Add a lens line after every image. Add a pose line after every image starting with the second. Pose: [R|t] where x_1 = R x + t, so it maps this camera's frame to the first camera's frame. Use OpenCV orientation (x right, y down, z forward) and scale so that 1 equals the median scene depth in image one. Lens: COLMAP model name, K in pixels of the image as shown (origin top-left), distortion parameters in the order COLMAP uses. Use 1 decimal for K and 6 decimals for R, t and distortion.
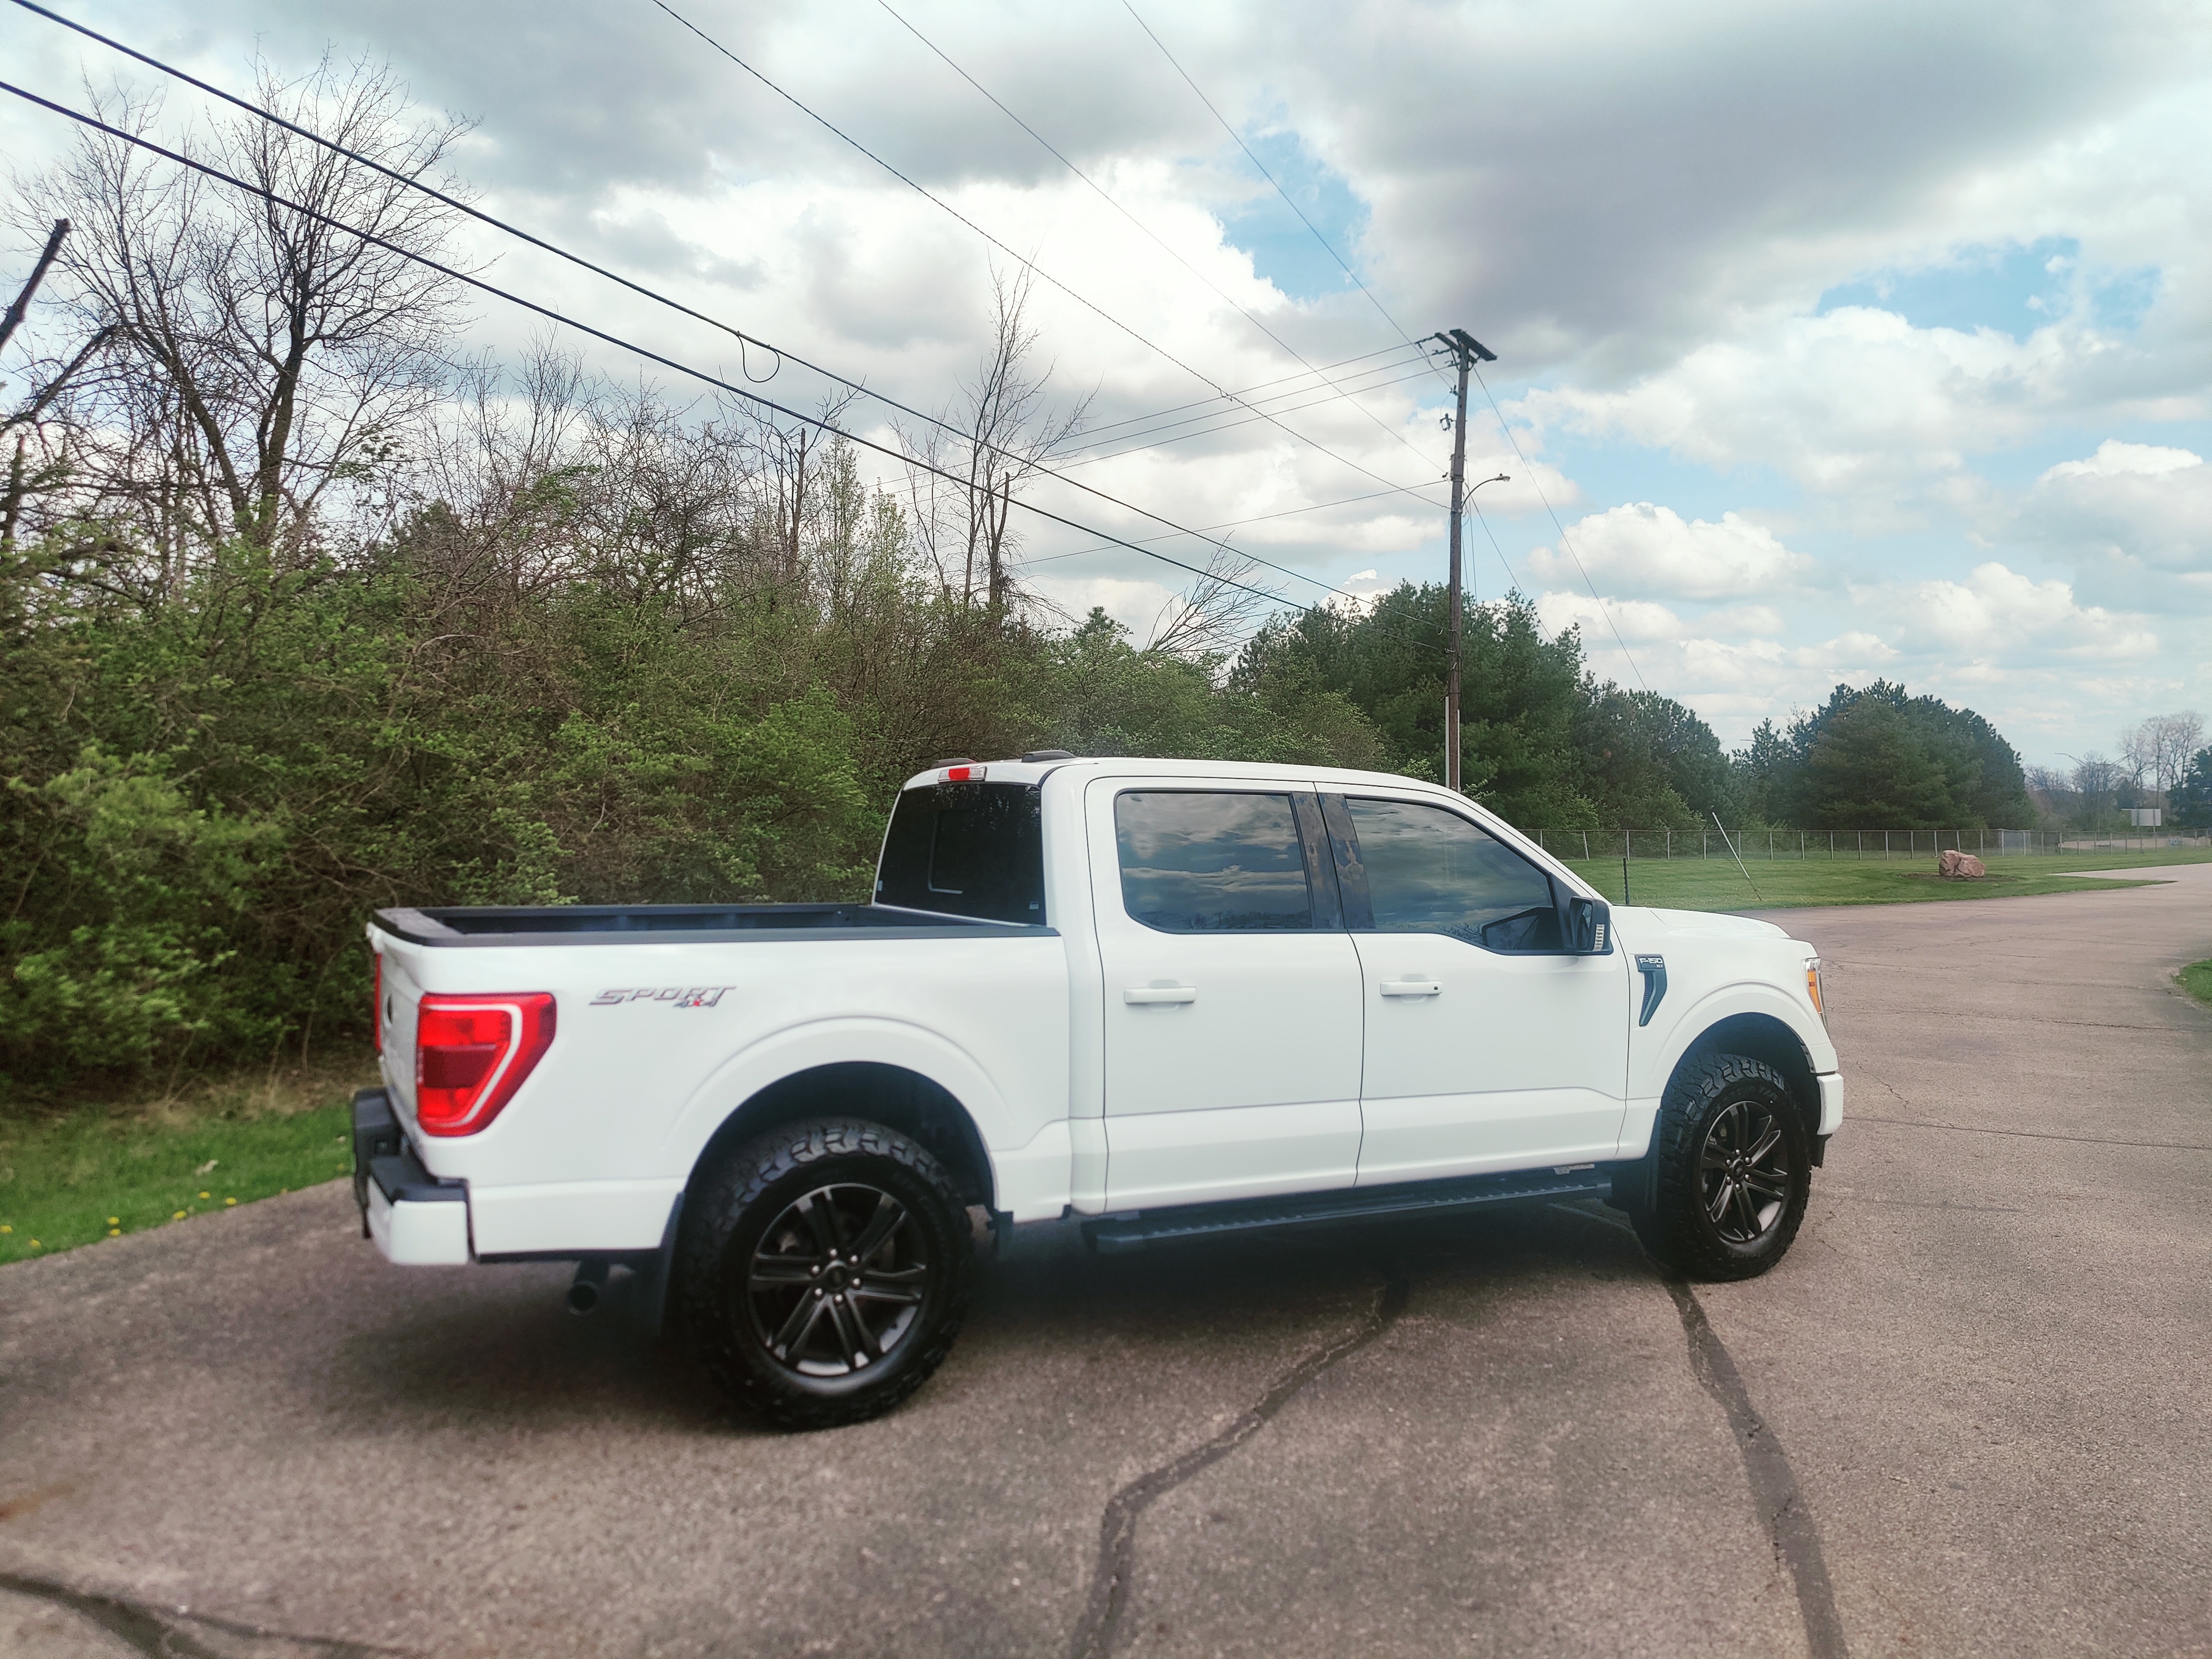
lens RADIAL K [[1640.3, 0, 1105.3], [0, 1640.3, 790.6], [0, 0, 1]] dist [0.056084, 0.003153]
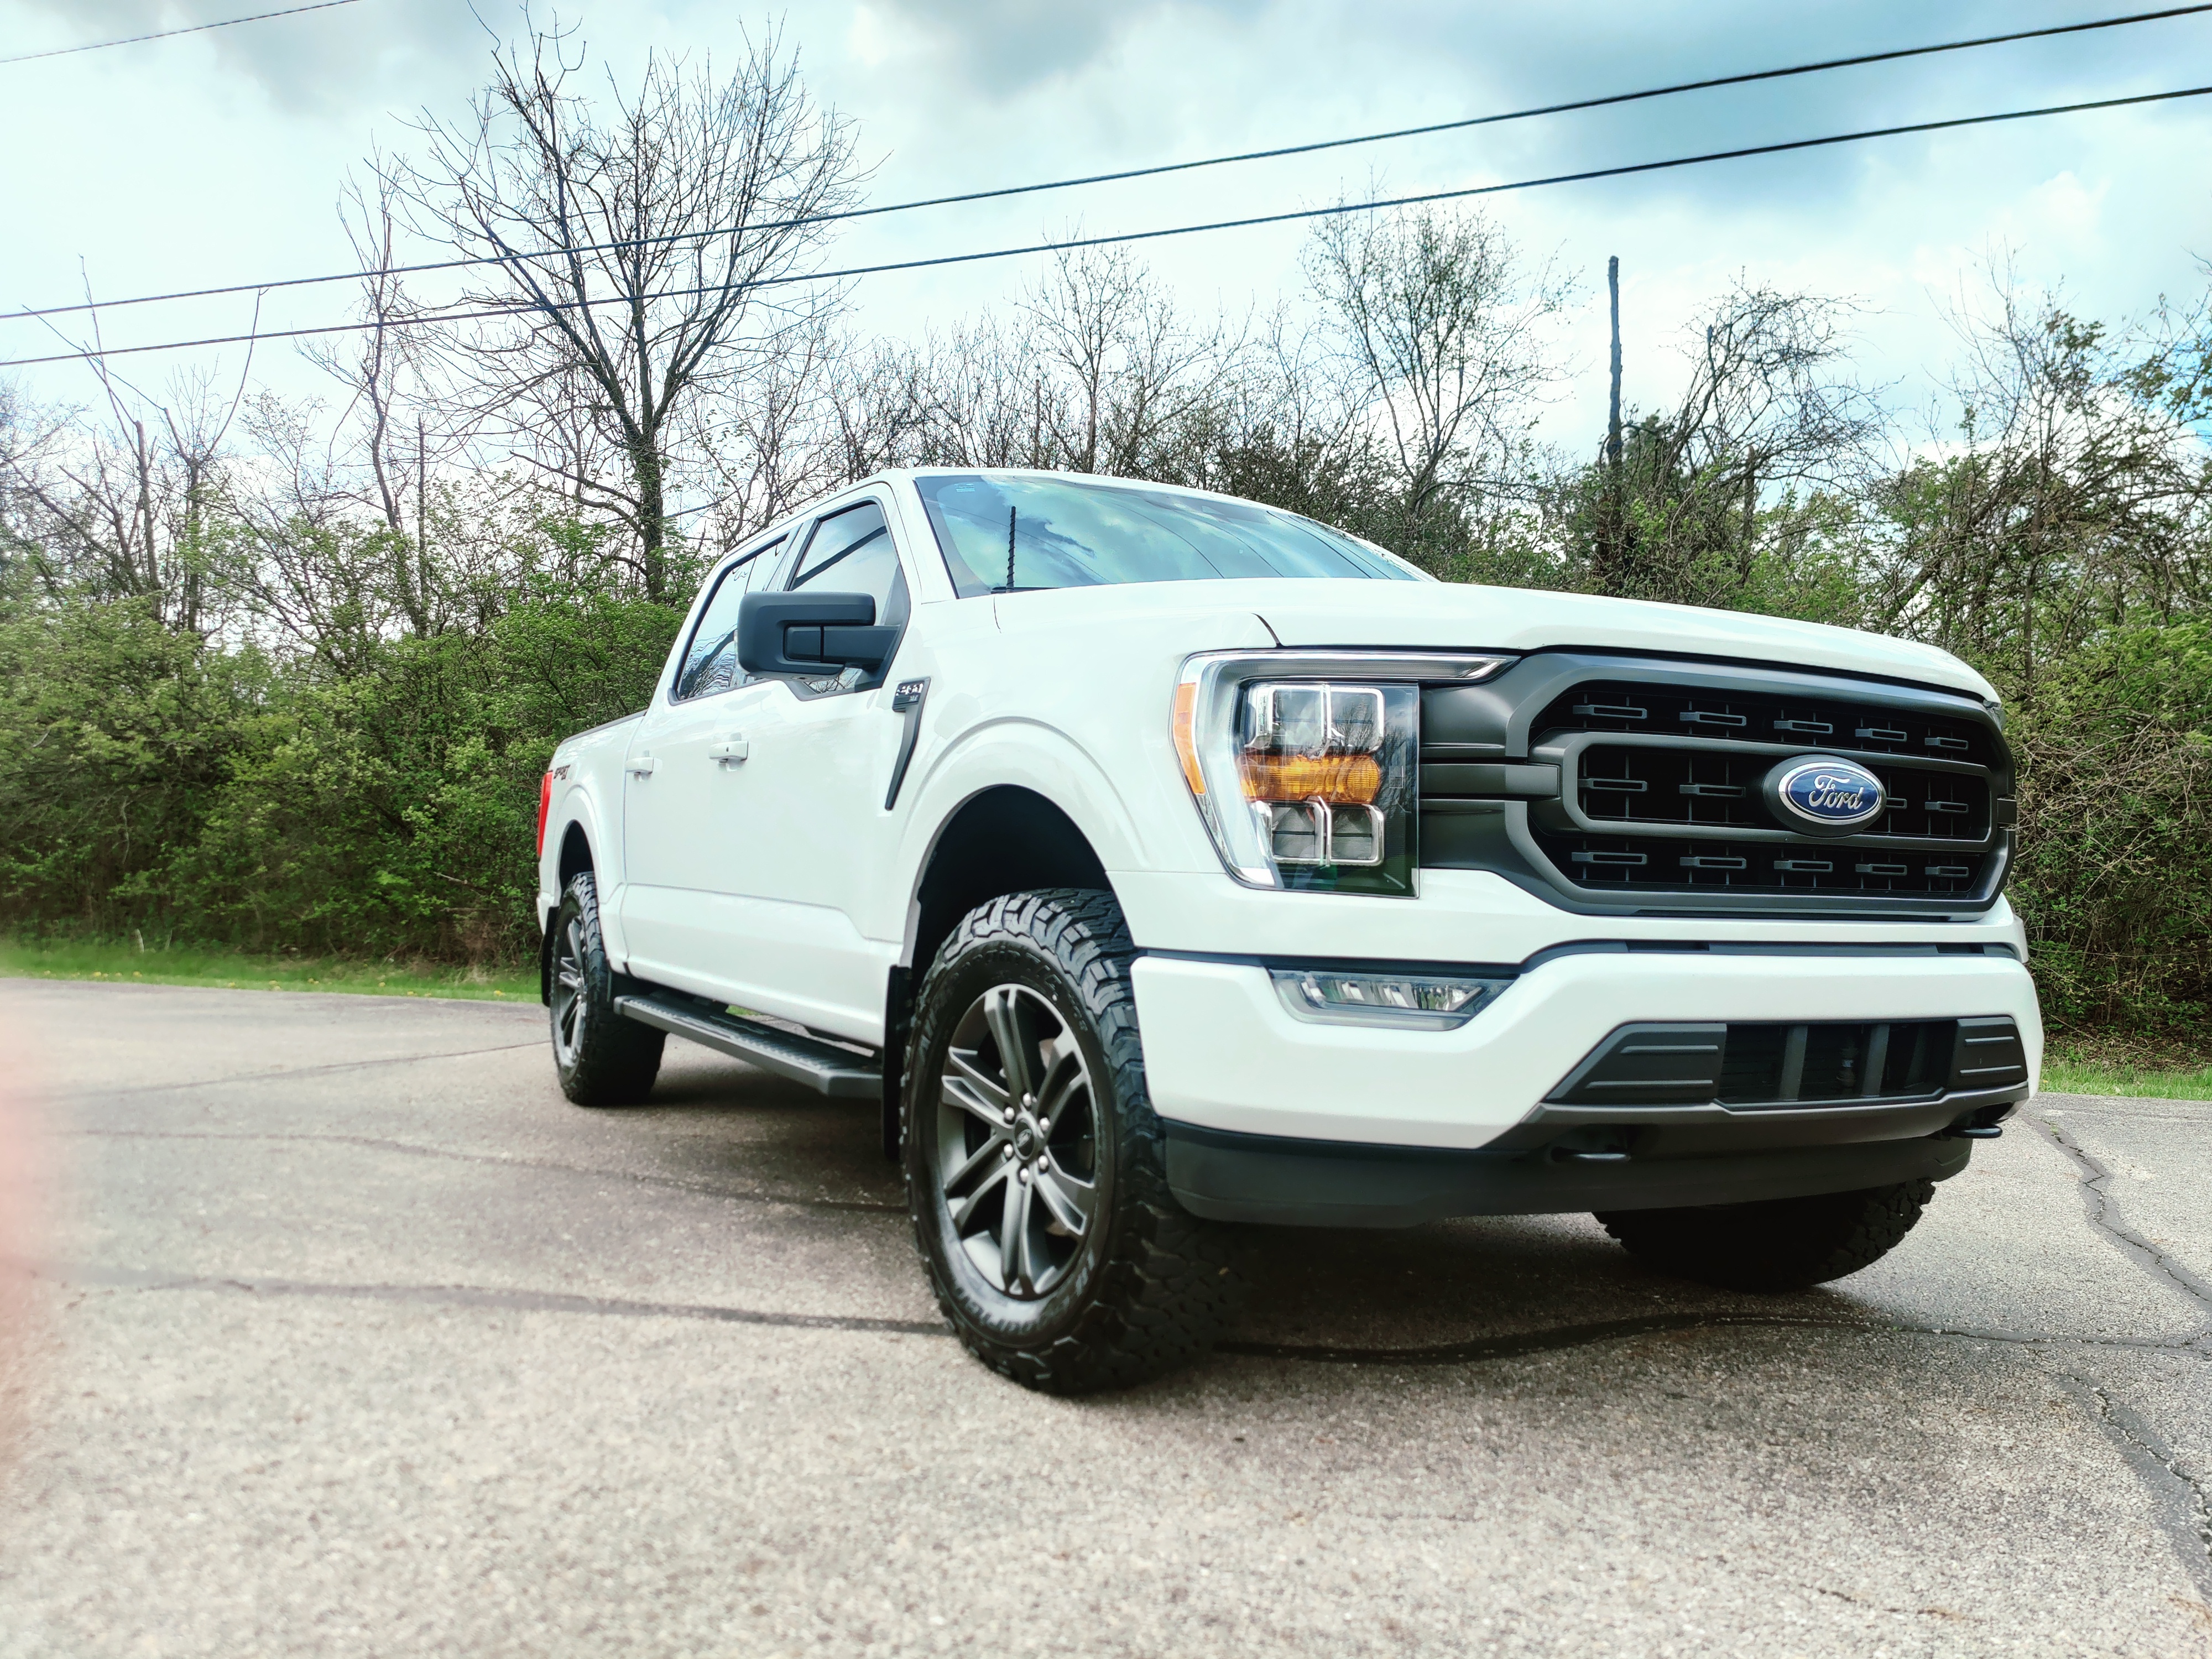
lens RADIAL K [[1661.7, 0, 1102.1], [0, 1661.7, 853.5], [0, 0, 1]] dist [0.047836, 0.005200]
pose [[0.010142, -0.027278, -0.999576, 1.031763], [-0.000791, 0.999627, -0.027288, 0.202885], [0.999948, 0.001068, 0.010117, 1.255697]]
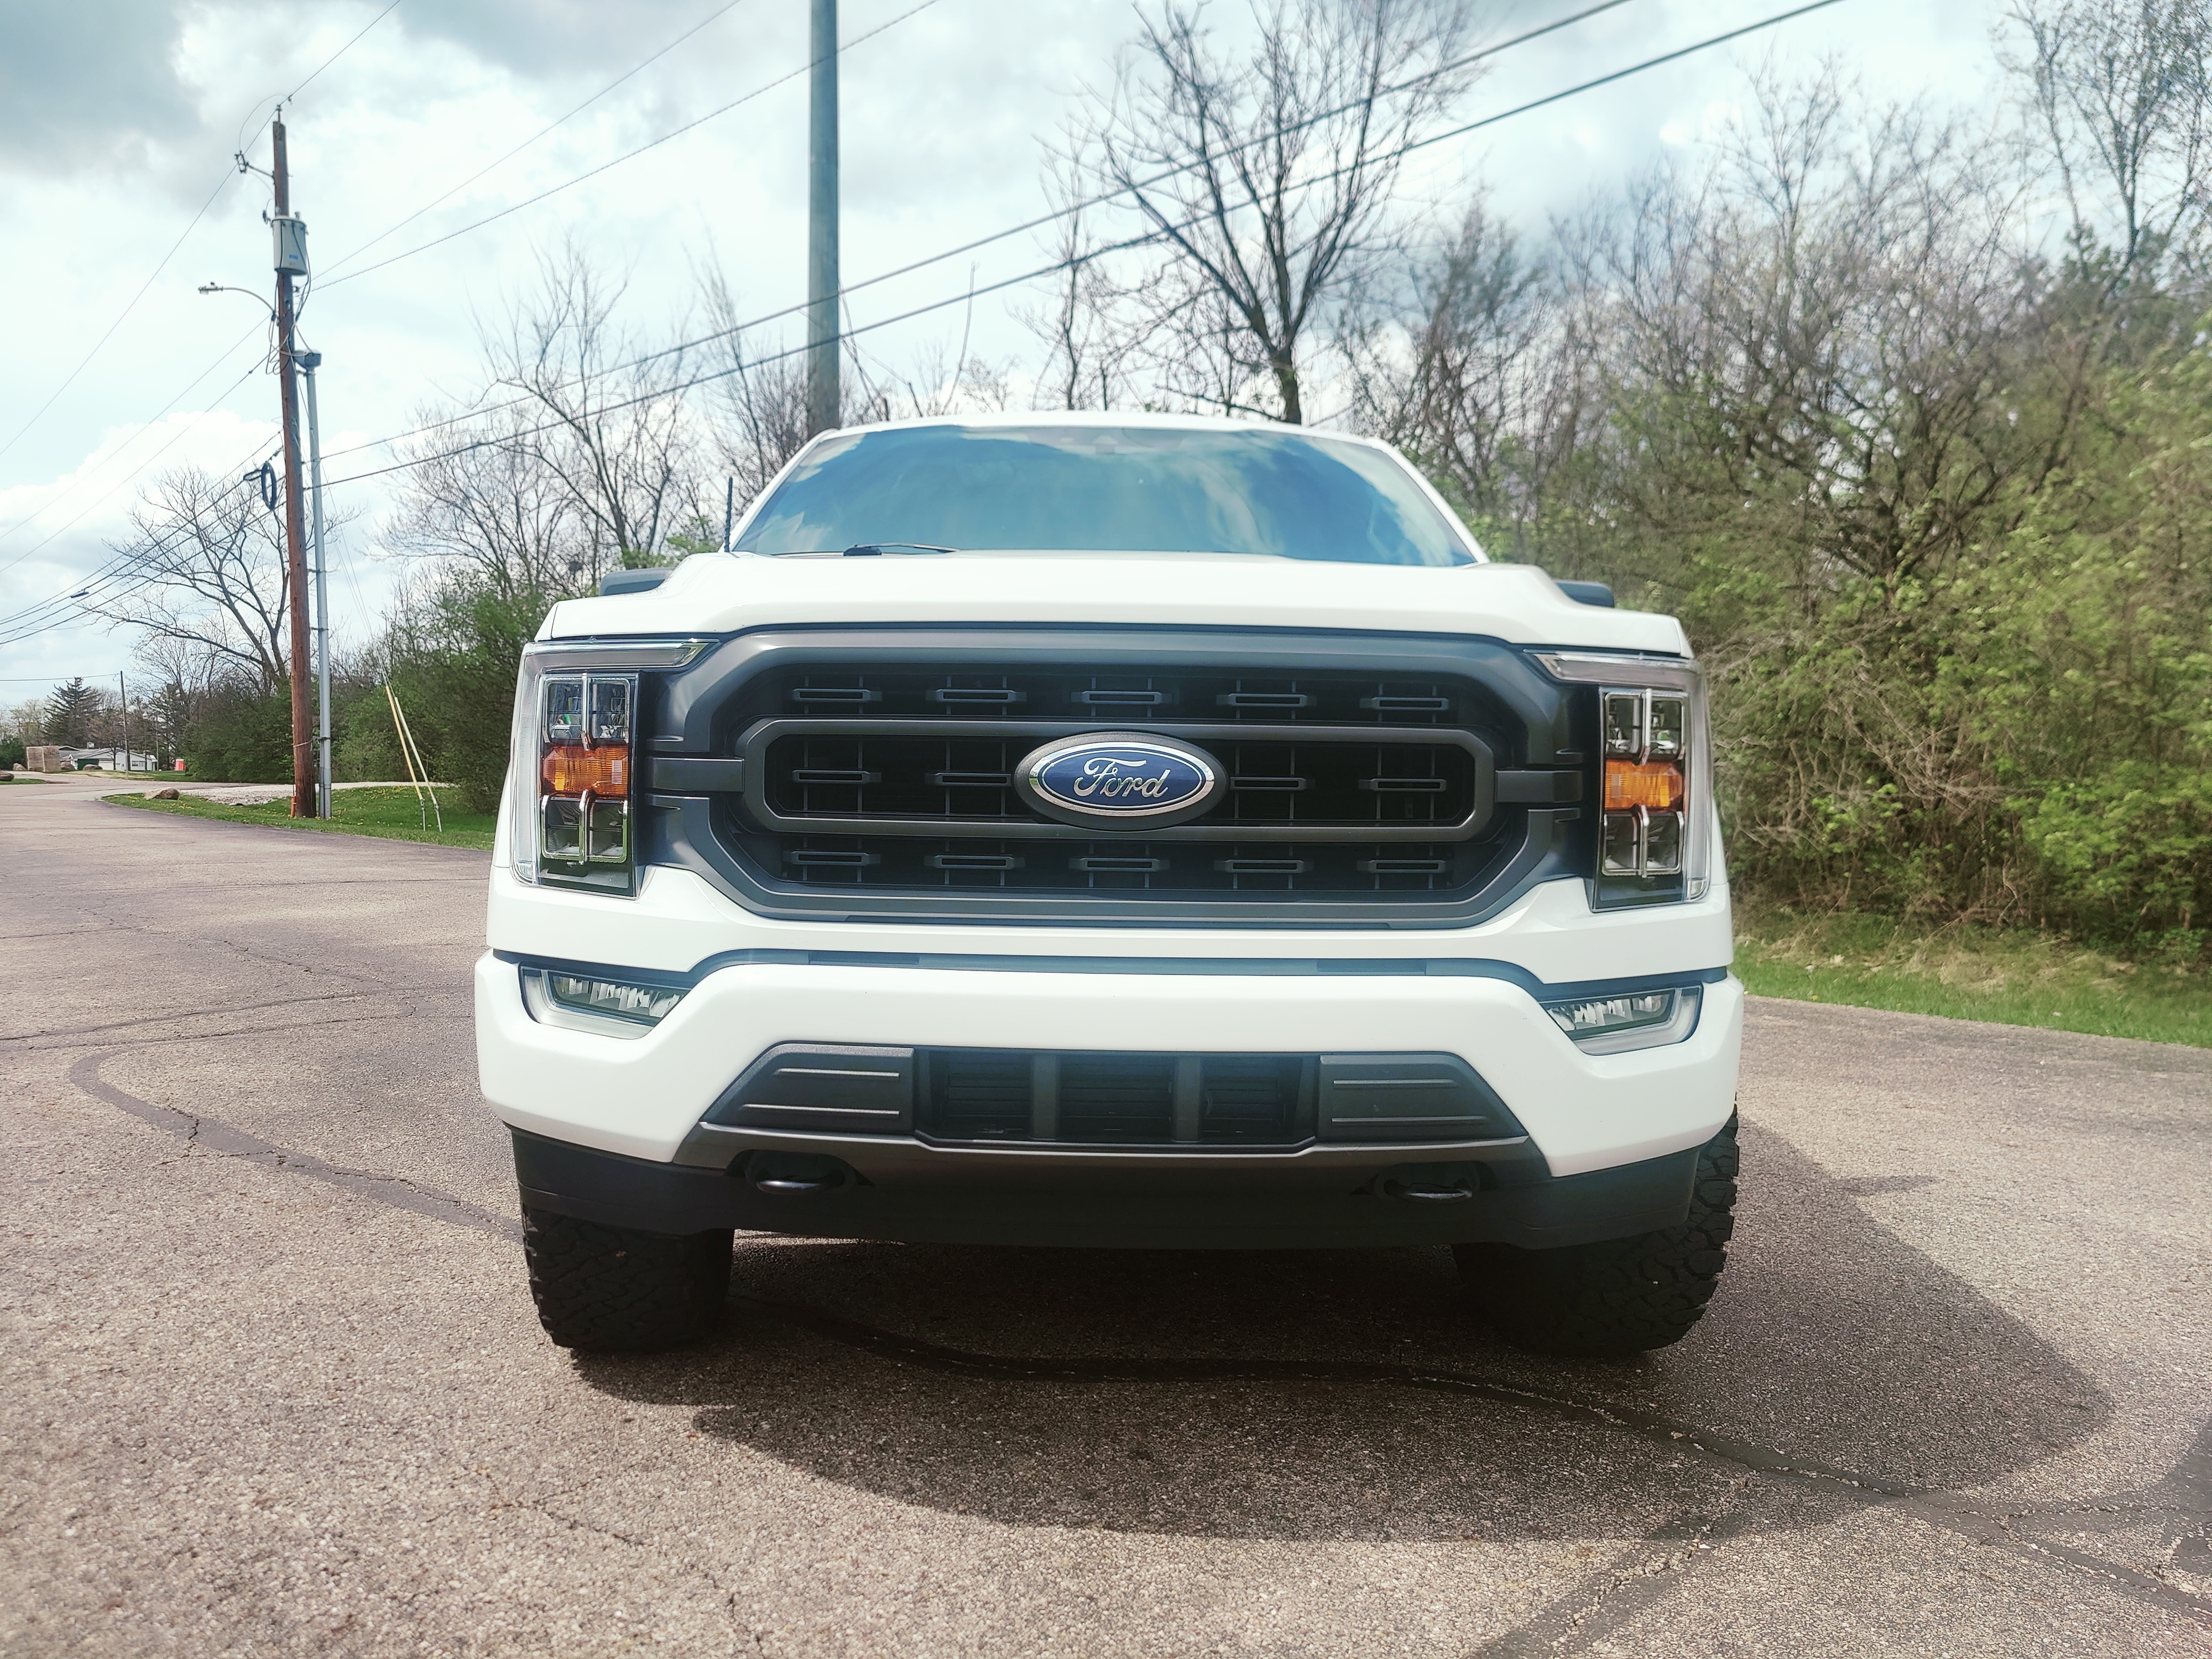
lens RADIAL K [[1677.9, 0, 1112.5], [0, 1677.9, 834.2], [0, 0, 1]] dist [0.016134, 0.055991]
pose [[-0.465479, 0.022094, -0.884783, 0.906534], [0.001203, 0.999703, 0.024331, 0.174915], [0.885058, 0.010261, -0.465368, 1.668867]]
